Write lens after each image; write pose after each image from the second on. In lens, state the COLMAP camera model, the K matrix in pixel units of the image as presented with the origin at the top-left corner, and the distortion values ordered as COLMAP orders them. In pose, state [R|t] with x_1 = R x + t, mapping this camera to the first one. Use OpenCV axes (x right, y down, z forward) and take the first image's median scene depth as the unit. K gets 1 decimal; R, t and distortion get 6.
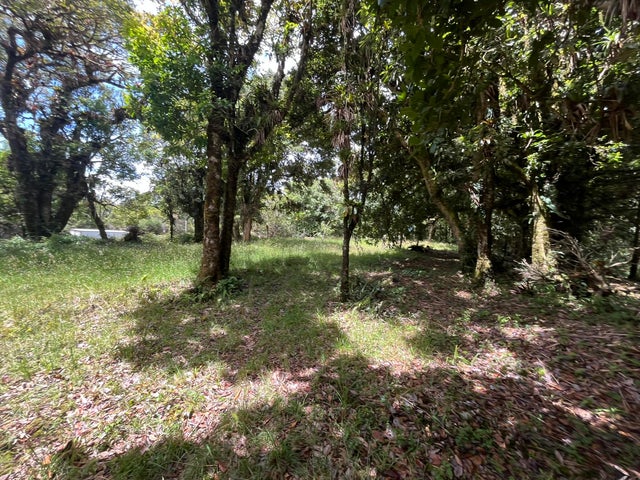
lens RADIAL K [[258.9, 0, 318.2], [0, 258.9, 240.6], [0, 0, 1]] dist [-0.002100, -0.000143]
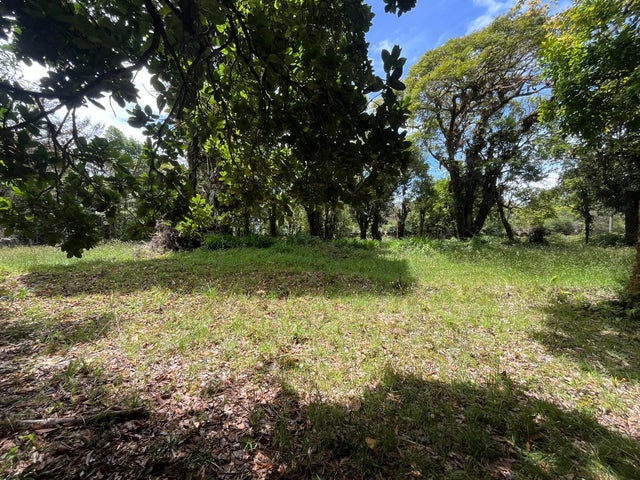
lens RADIAL K [[258.9, 0, 318.9], [0, 258.9, 238.1], [0, 0, 1]] dist [-0.002100, -0.000143]
pose [[0.248910, 0.007760, -0.968495, 0.069618], [-0.017627, 0.999839, 0.003480, -0.005070], [0.968366, 0.016205, 0.249007, -0.125763]]
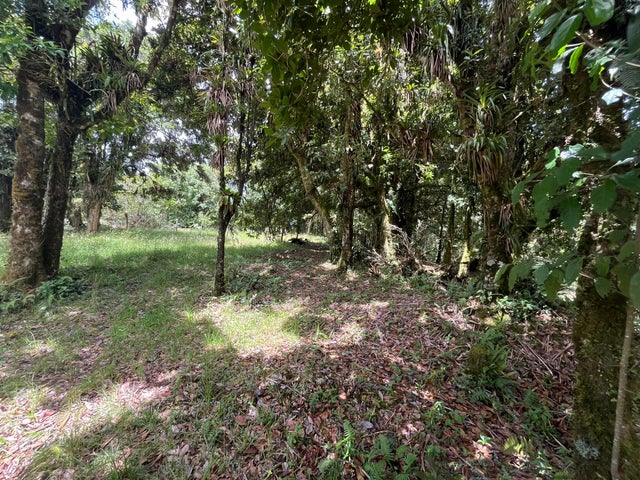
lens RADIAL K [[258.9, 0, 317.9], [0, 258.9, 239.8], [0, 0, 1]] dist [-0.002100, -0.000143]
pose [[0.905058, 0.002129, 0.425282, 0.018399], [-0.012157, 0.999708, 0.020868, 0.004334], [-0.425114, -0.024057, 0.904820, -0.010024]]
